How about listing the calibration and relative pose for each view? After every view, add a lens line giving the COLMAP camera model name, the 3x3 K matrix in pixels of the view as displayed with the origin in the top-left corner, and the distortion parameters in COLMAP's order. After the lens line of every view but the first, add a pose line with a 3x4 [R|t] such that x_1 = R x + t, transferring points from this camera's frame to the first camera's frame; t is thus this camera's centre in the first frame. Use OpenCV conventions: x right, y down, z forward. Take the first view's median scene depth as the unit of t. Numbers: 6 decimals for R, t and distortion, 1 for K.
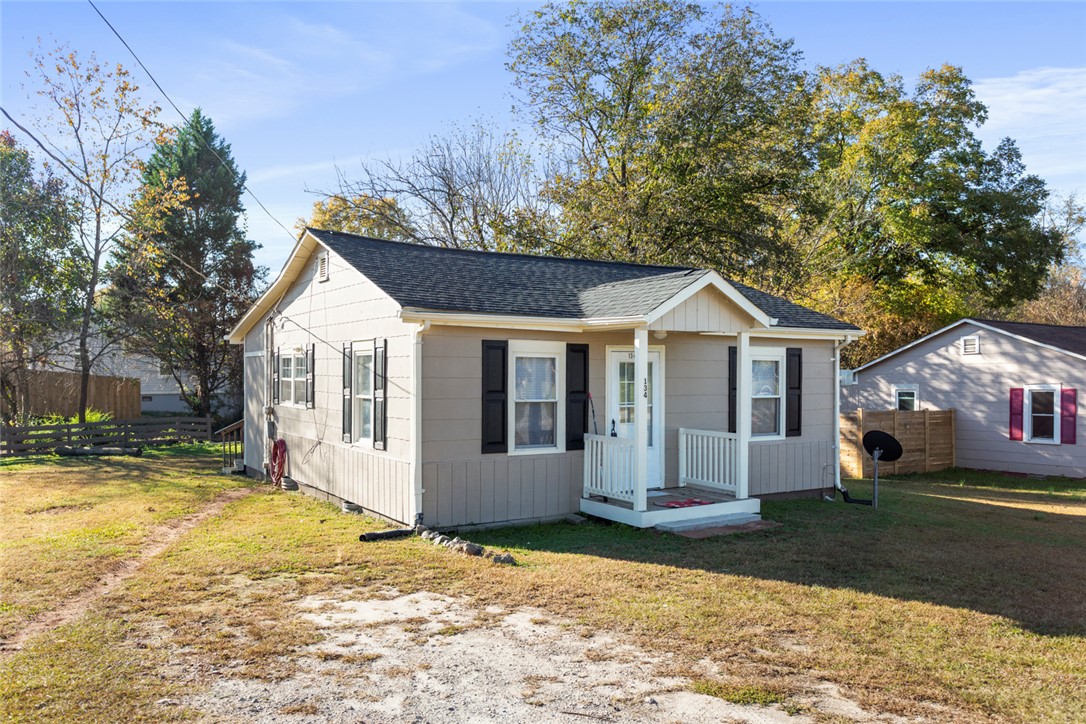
lens RADIAL K [[780.5, 0, 533.3], [0, 780.5, 388.3], [0, 0, 1]] dist [-0.012724, -0.000726]
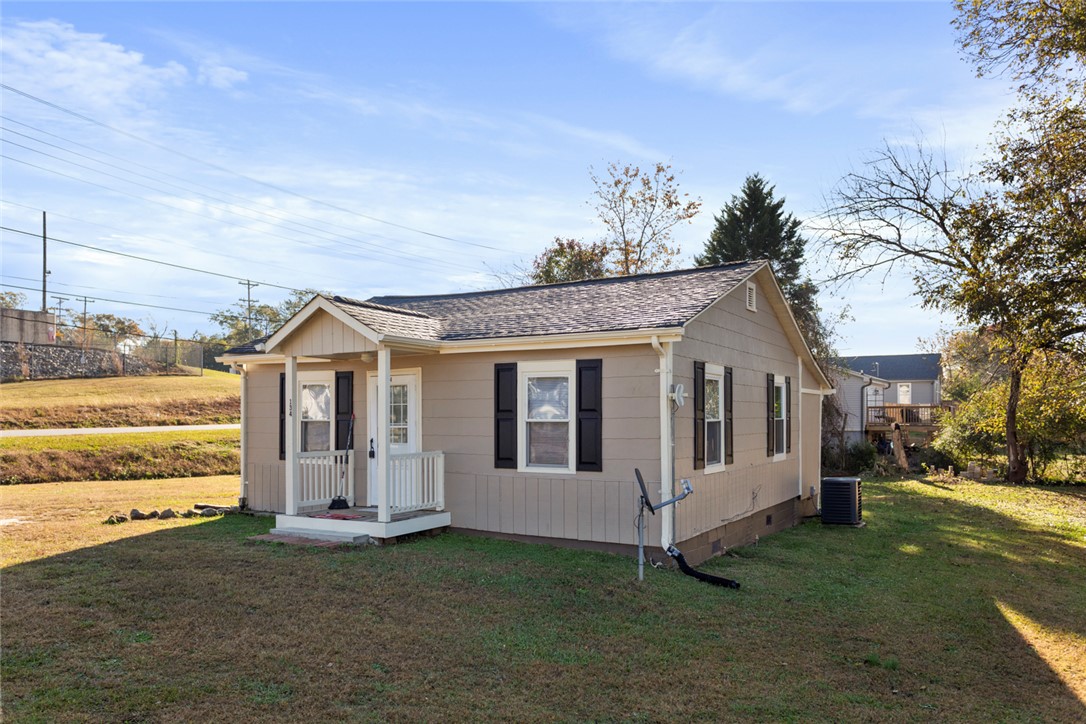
lens RADIAL K [[831.2, 0, 551.2], [0, 831.2, 409.2], [0, 0, 1]] dist [0.036437, -0.051145]
pose [[0.460207, 0.005394, -0.887795, 1.075595], [0.003118, 0.999966, 0.007691, -0.007869], [0.887806, -0.006308, 0.460174, 0.582221]]
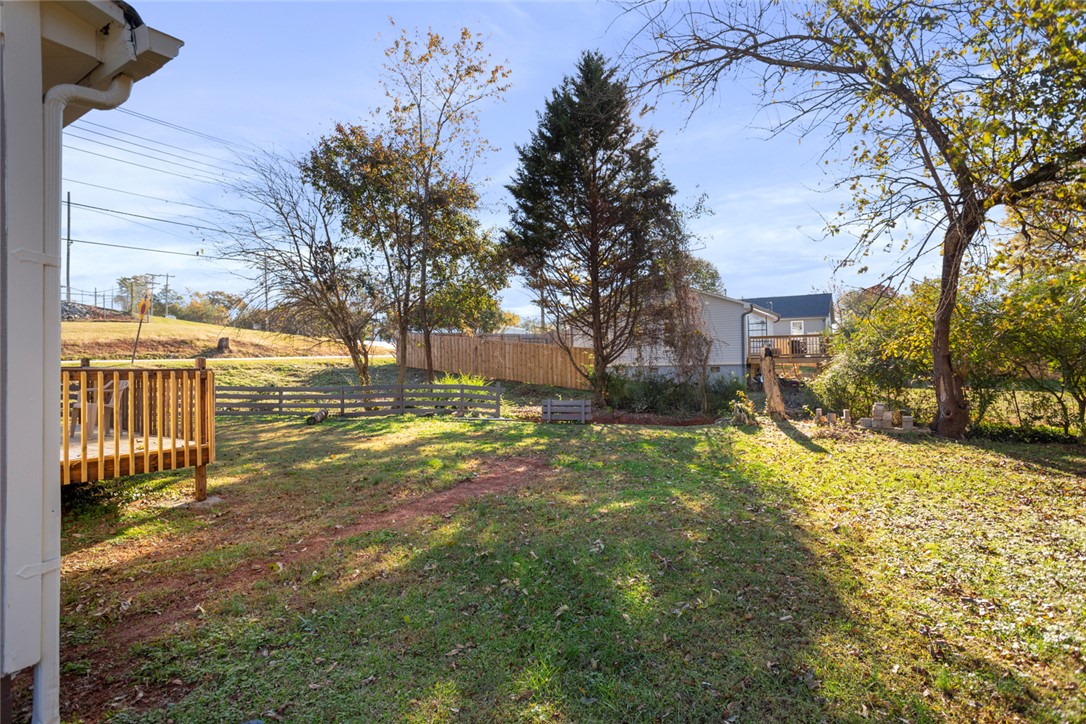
lens RADIAL K [[518.7, 0, 571.5], [0, 518.7, 349.9], [0, 0, 1]] dist [-0.001636, 0.002851]
pose [[0.429605, -0.018240, -0.902833, 0.184622], [0.013481, 0.999814, -0.013784, 0.066662], [0.902916, -0.006249, 0.429771, 1.753740]]
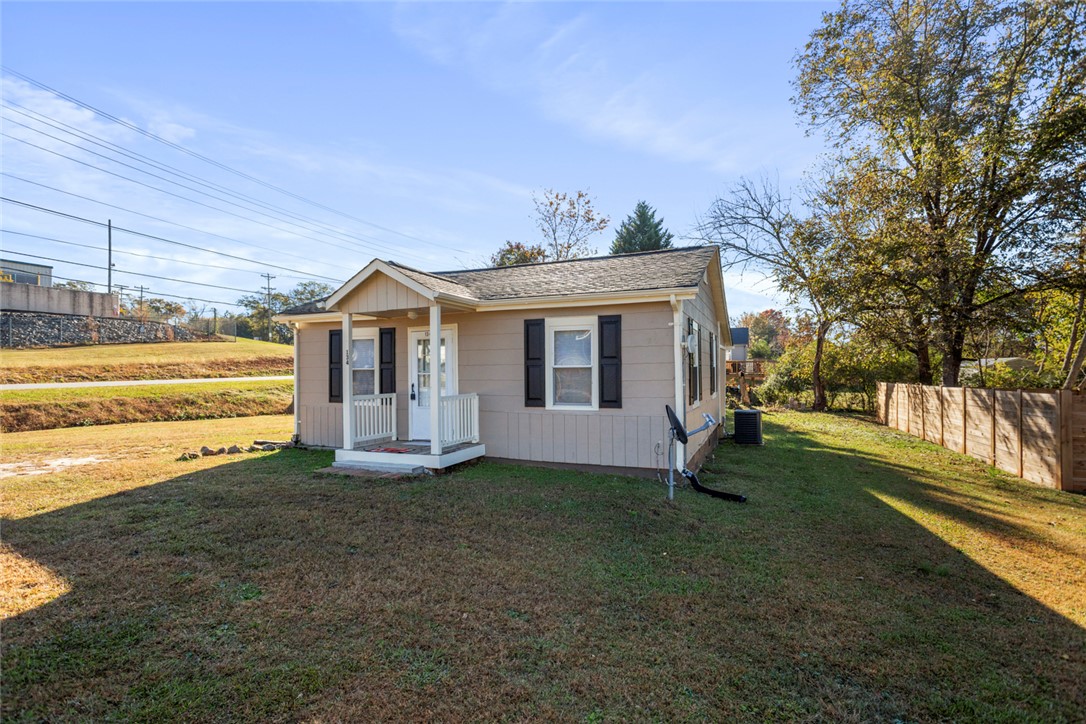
lens RADIAL K [[554.6, 0, 549.6], [0, 554.6, 364.5], [0, 0, 1]] dist [-0.026661, 0.013460]
pose [[0.574976, -0.001330, -0.818169, 0.853604], [0.007994, 0.999960, 0.003992, 0.005322], [0.818131, -0.008836, 0.574964, 0.554288]]
